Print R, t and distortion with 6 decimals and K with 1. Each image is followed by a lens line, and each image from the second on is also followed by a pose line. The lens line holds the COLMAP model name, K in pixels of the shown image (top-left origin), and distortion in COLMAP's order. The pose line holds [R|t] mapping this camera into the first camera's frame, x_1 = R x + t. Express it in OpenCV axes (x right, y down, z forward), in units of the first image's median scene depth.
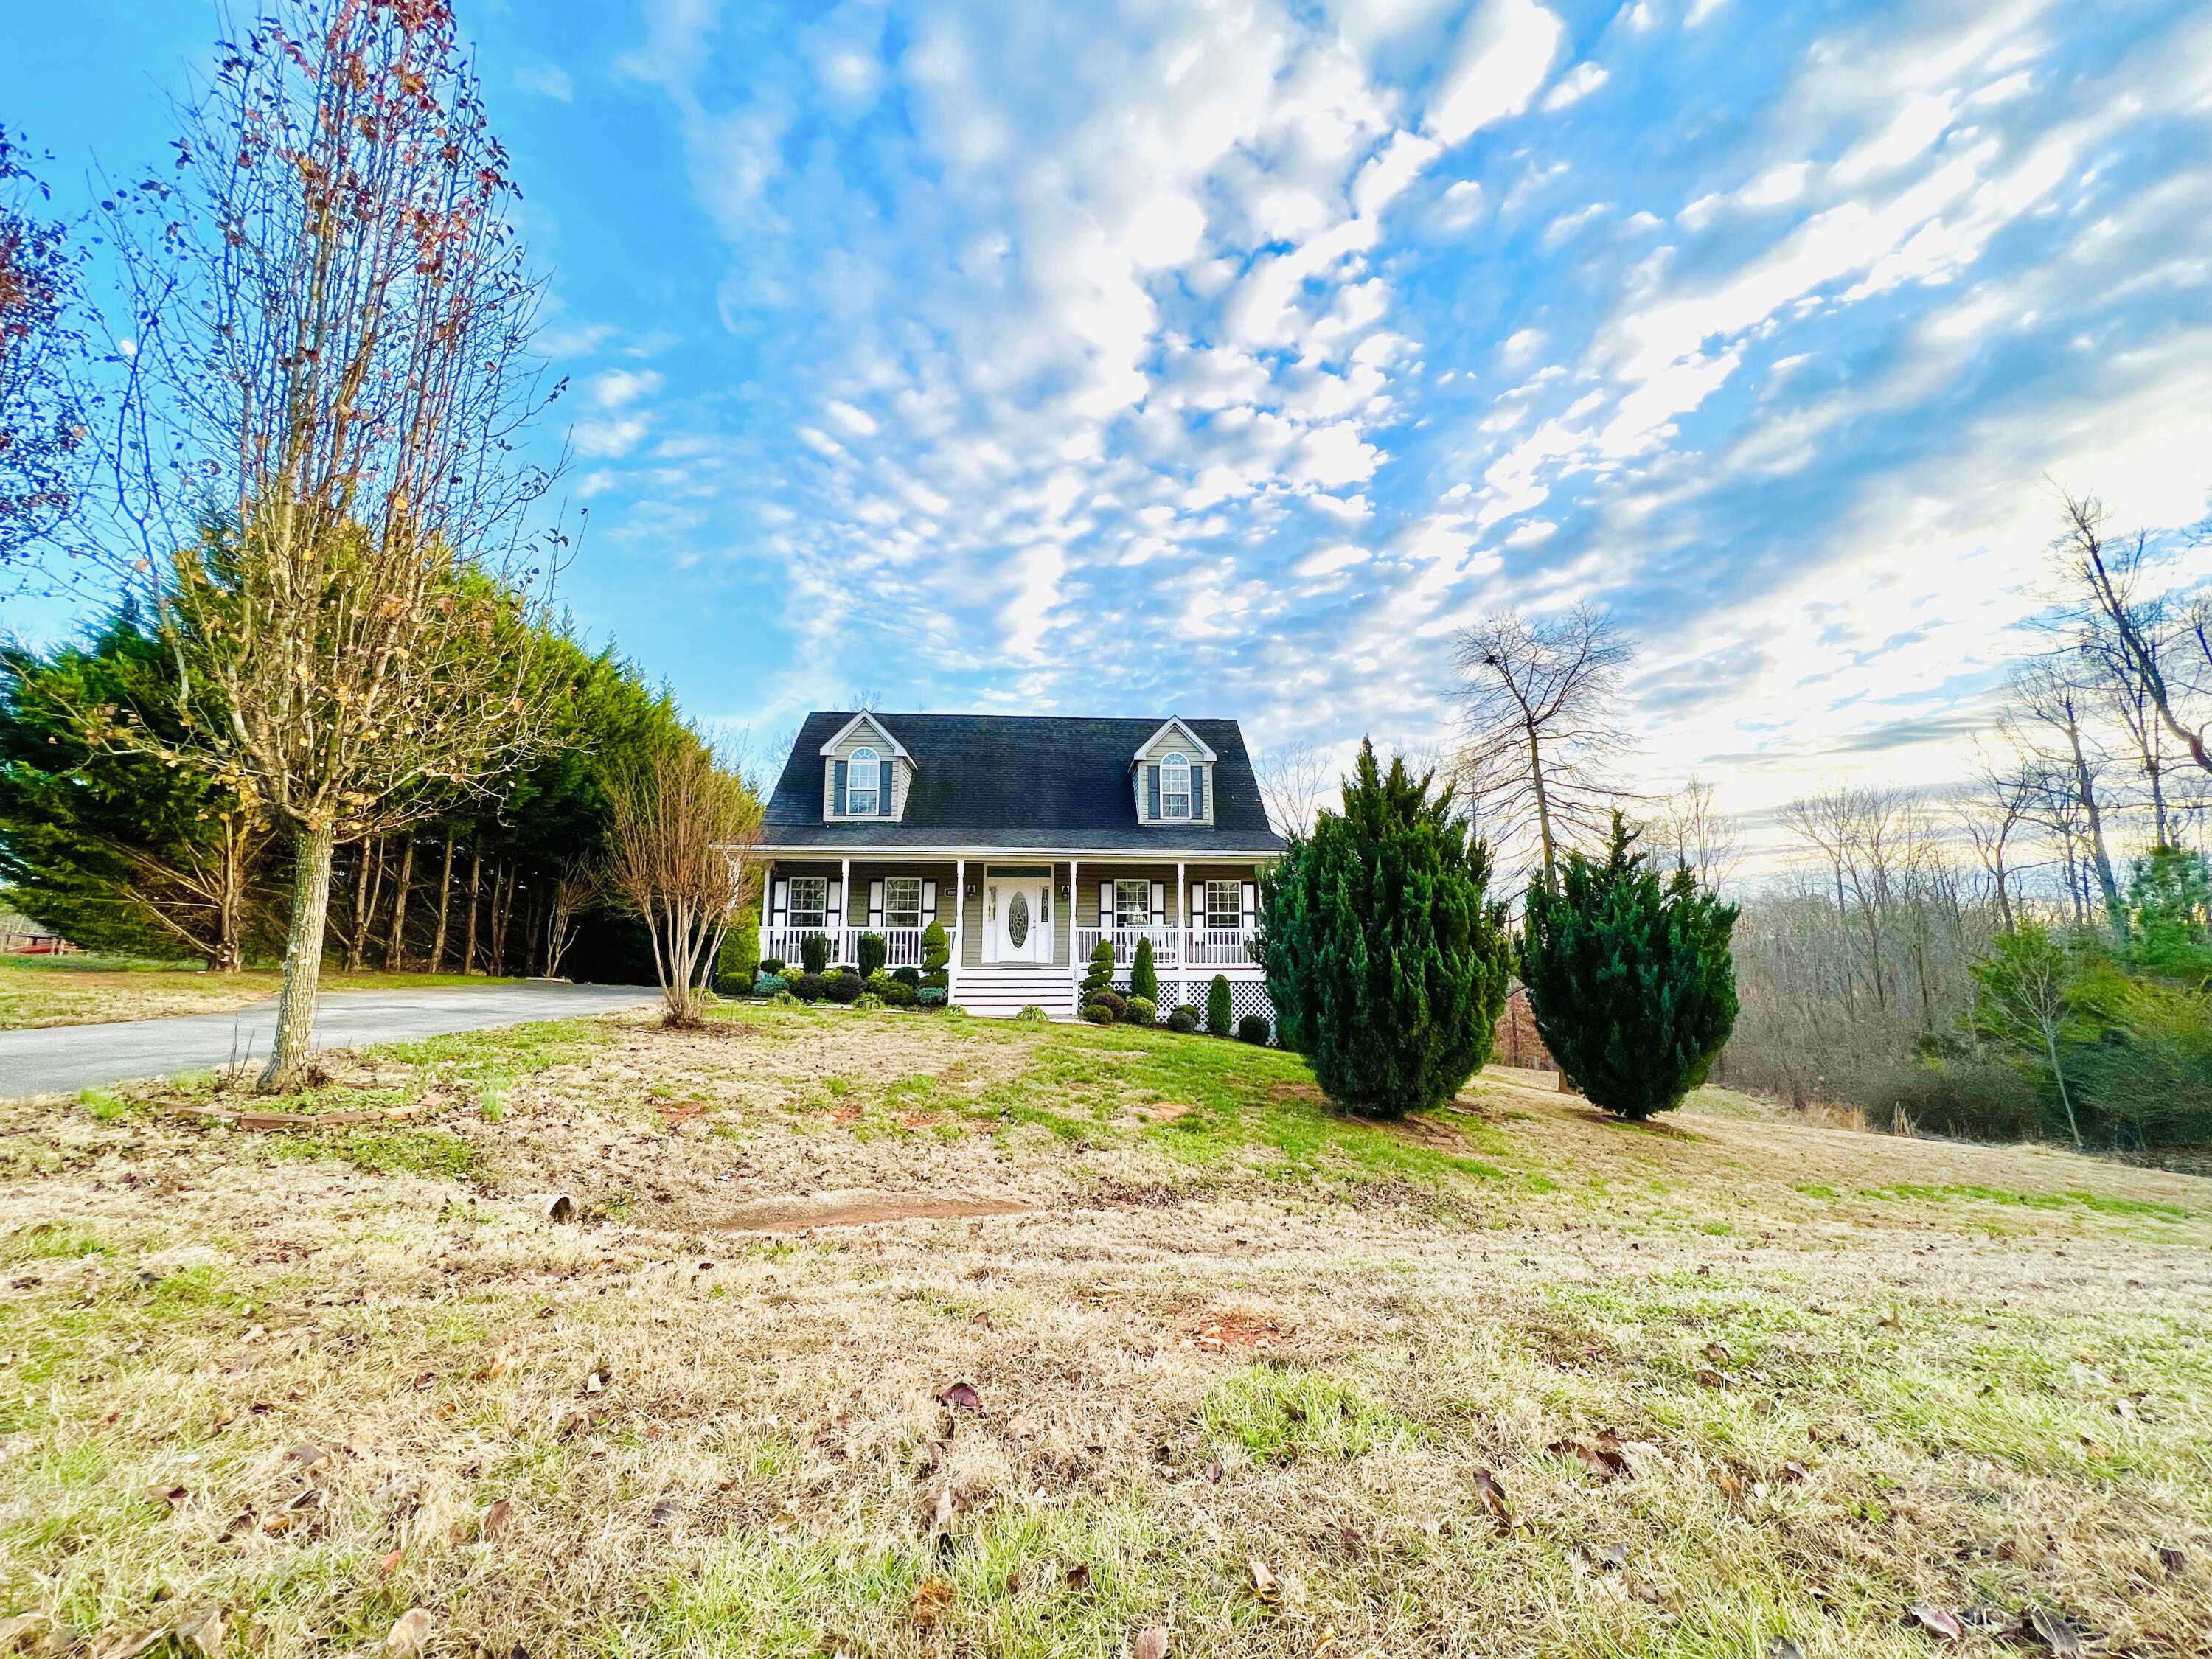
lens RADIAL K [[882.8, 0, 1114.0], [0, 882.8, 826.2], [0, 0, 1]] dist [-0.002842, 0.001178]
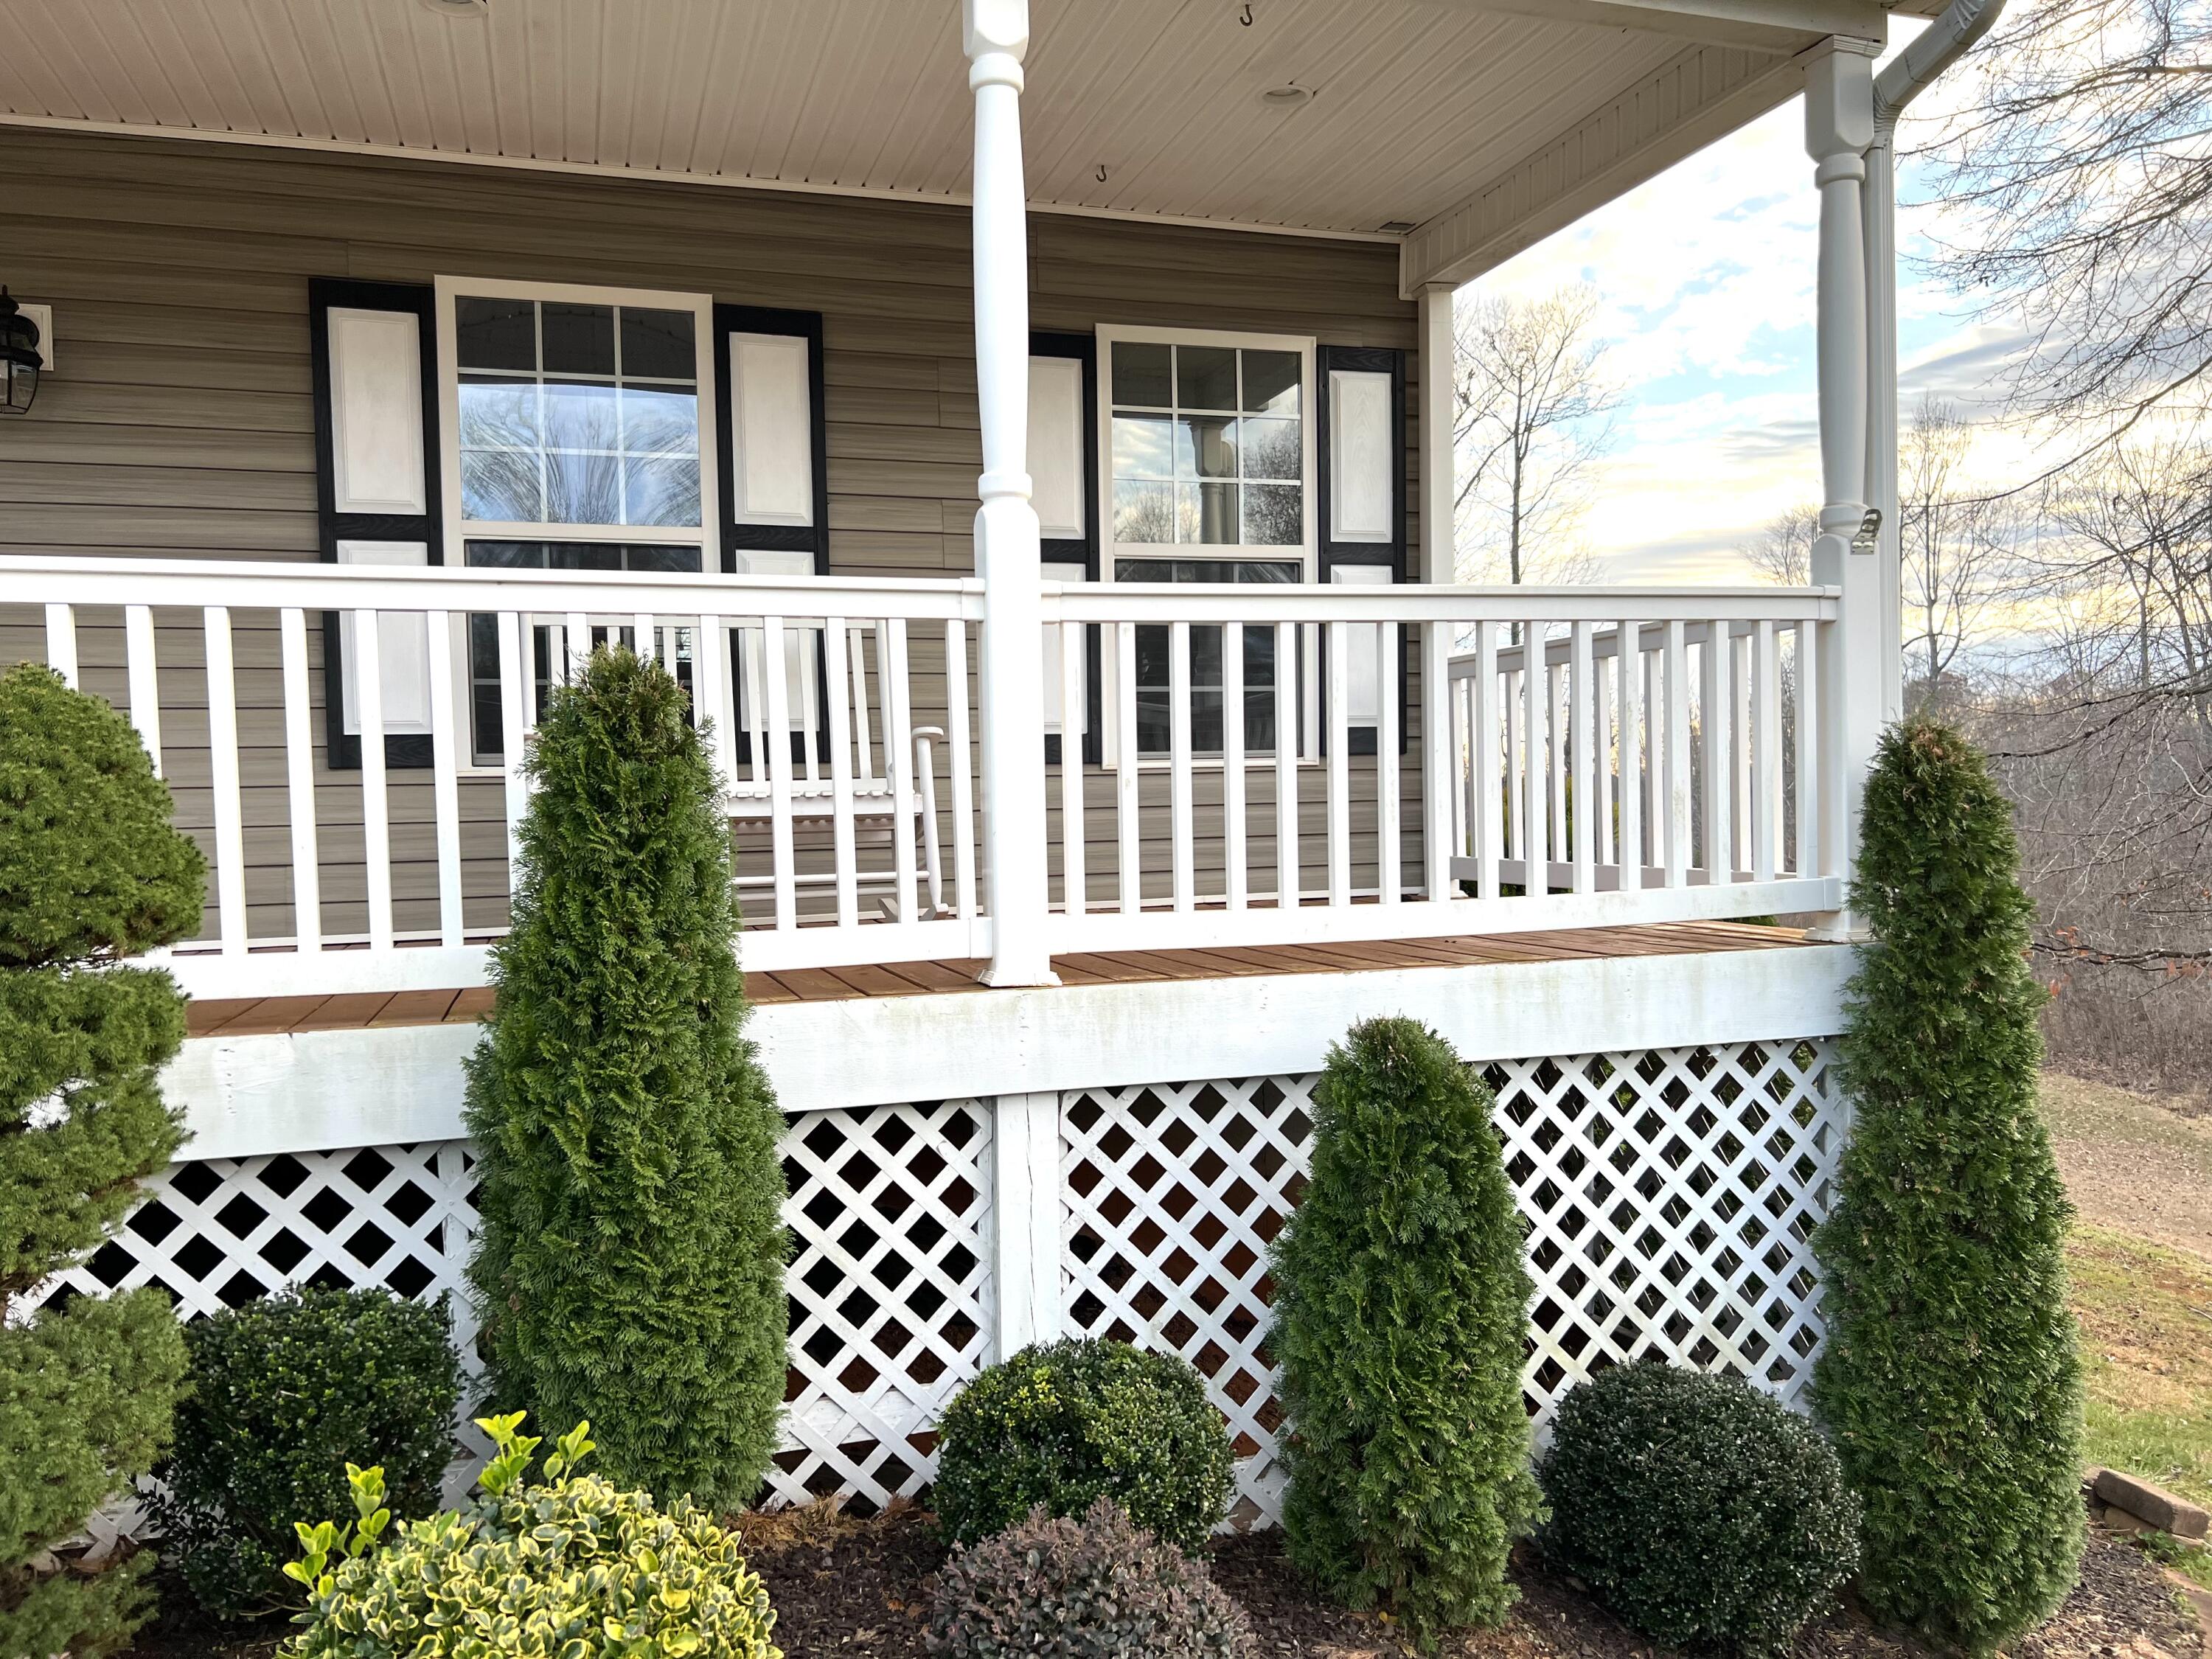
lens RADIAL K [[1656.0, 0, 1126.2], [0, 1656.0, 837.9], [0, 0, 1]] dist [0.059776, -0.063219]
pose [[0.965725, -0.028900, 0.257952, 0.039401], [-0.011827, 0.987851, 0.154954, 0.116645], [-0.259296, -0.152694, 0.953651, 0.810797]]
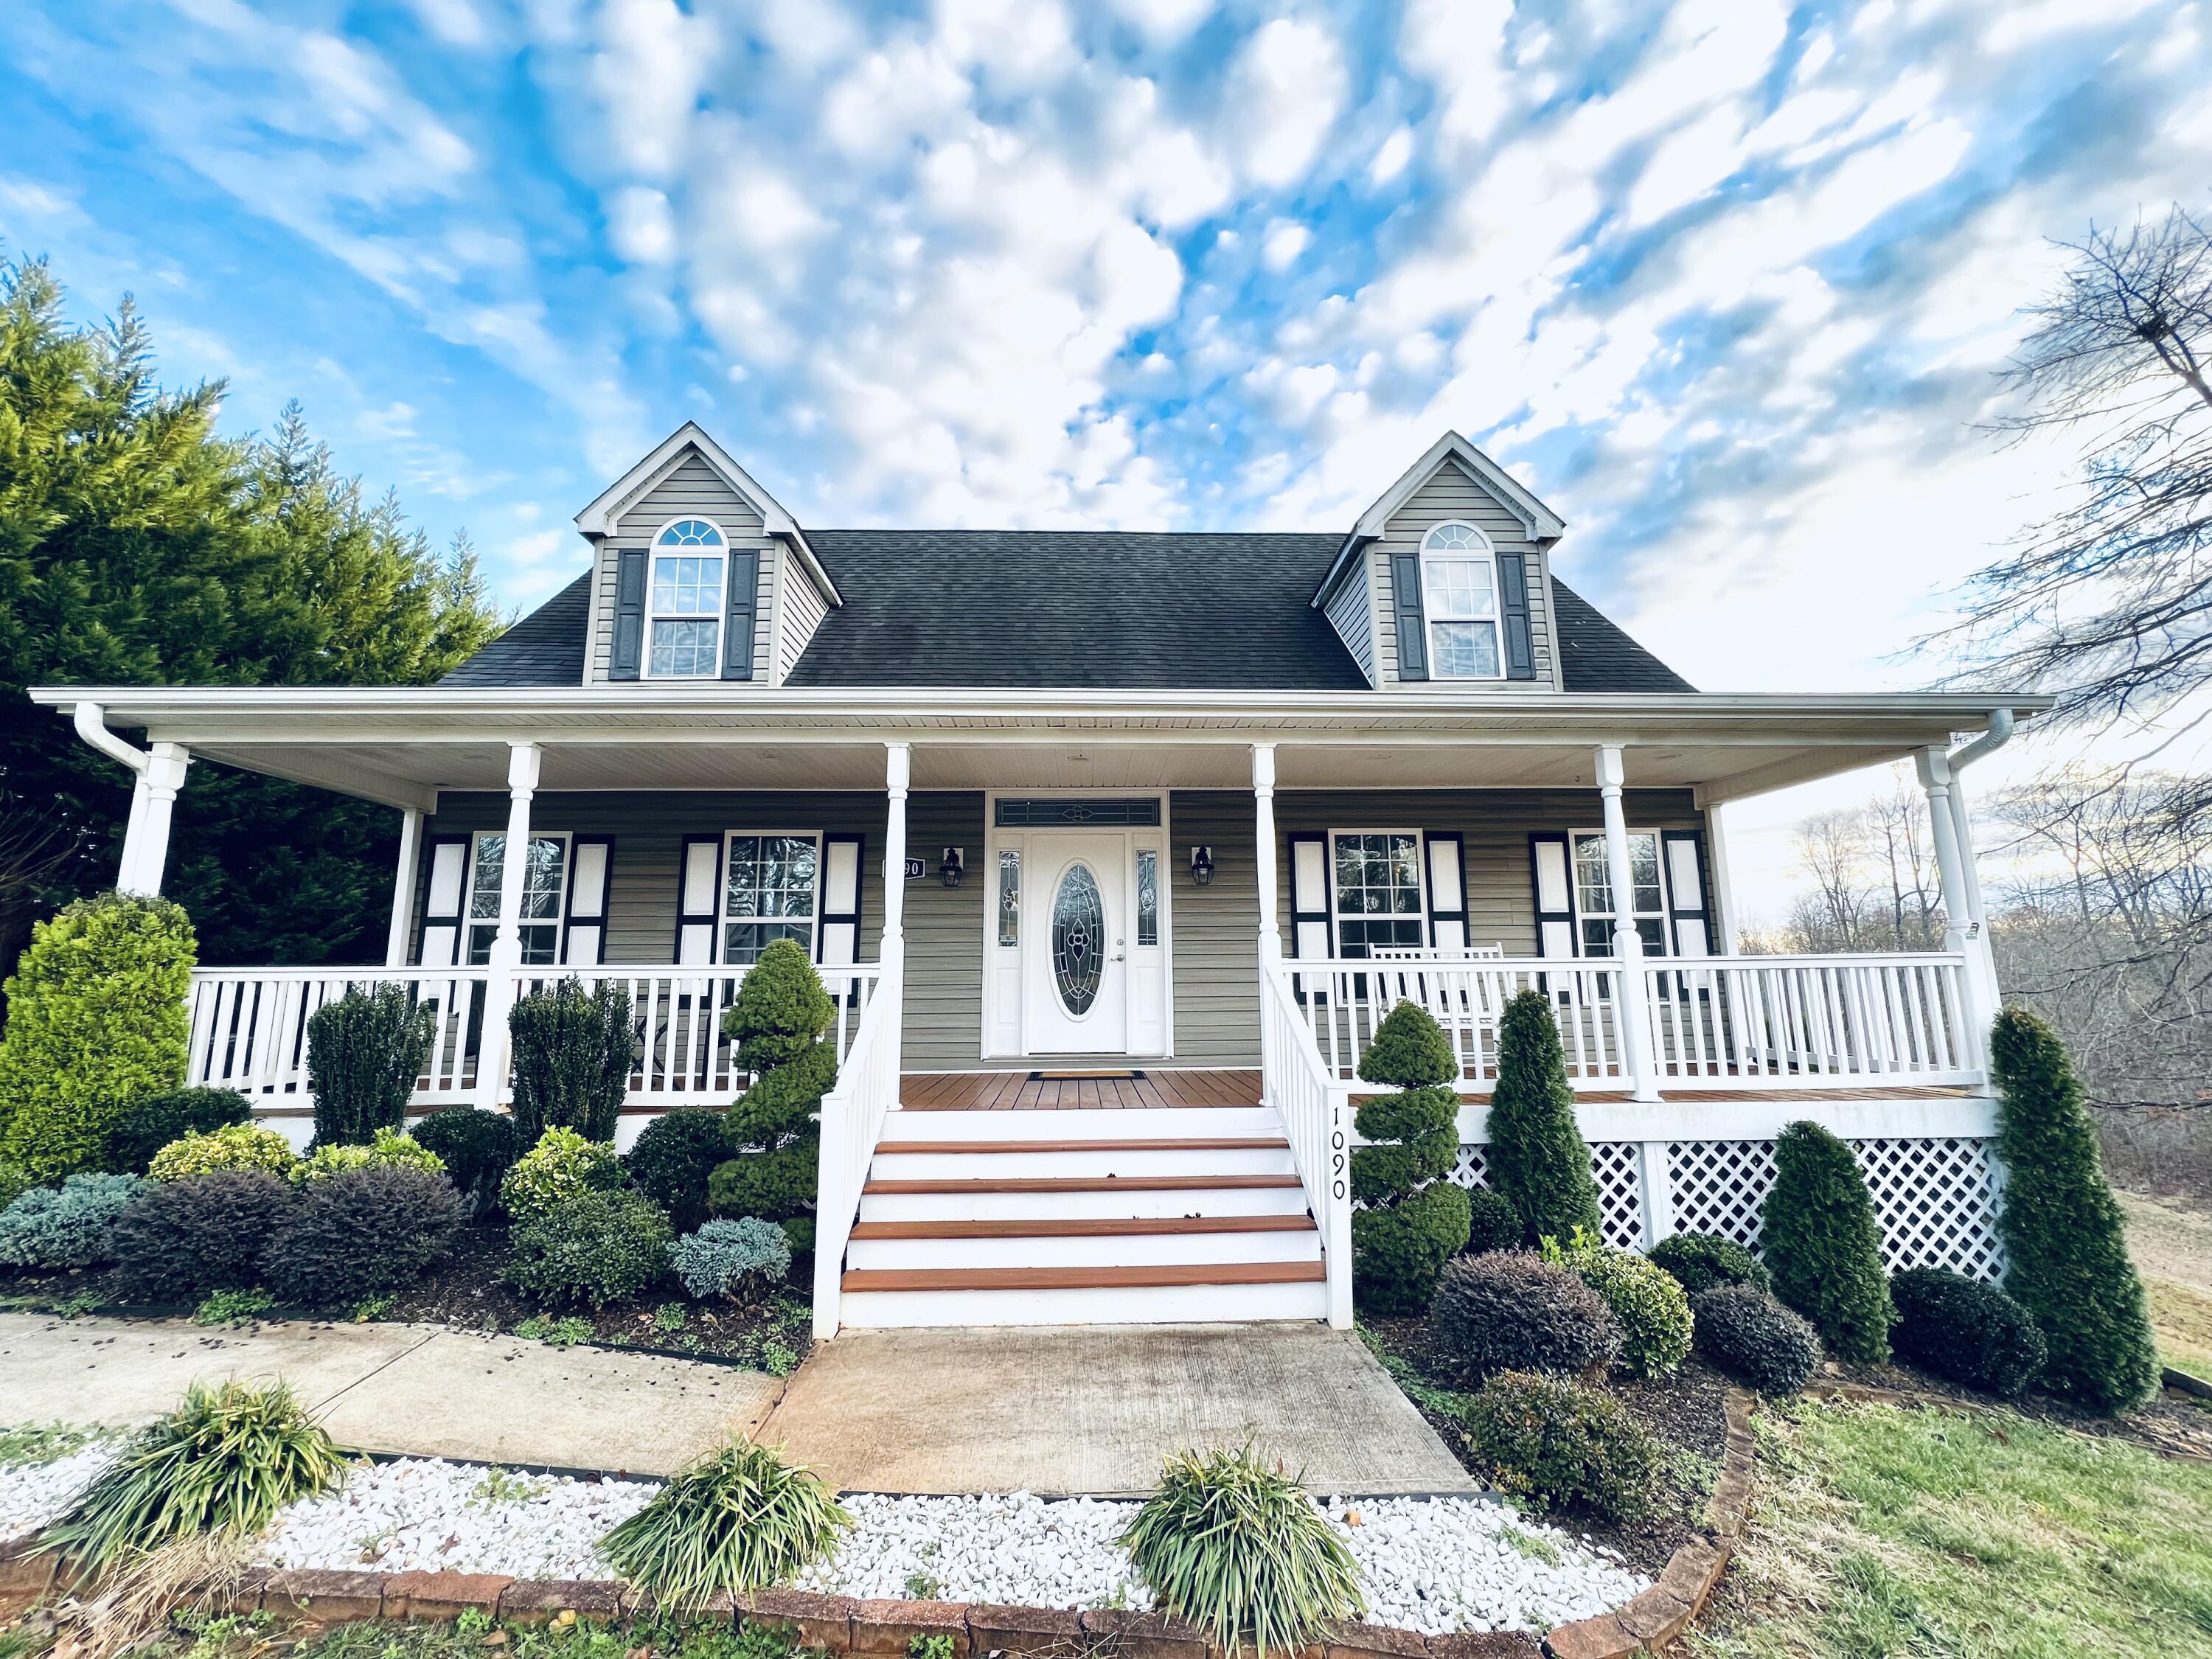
lens RADIAL K [[882.8, 0, 1122.3], [0, 882.8, 830.7], [0, 0, 1]] dist [-0.002842, 0.001178]
pose [[0.999718, -0.014203, -0.019020, -0.091004], [0.013550, 0.999329, -0.034026, 0.081532], [0.019490, 0.033759, 0.999240, 0.696601]]
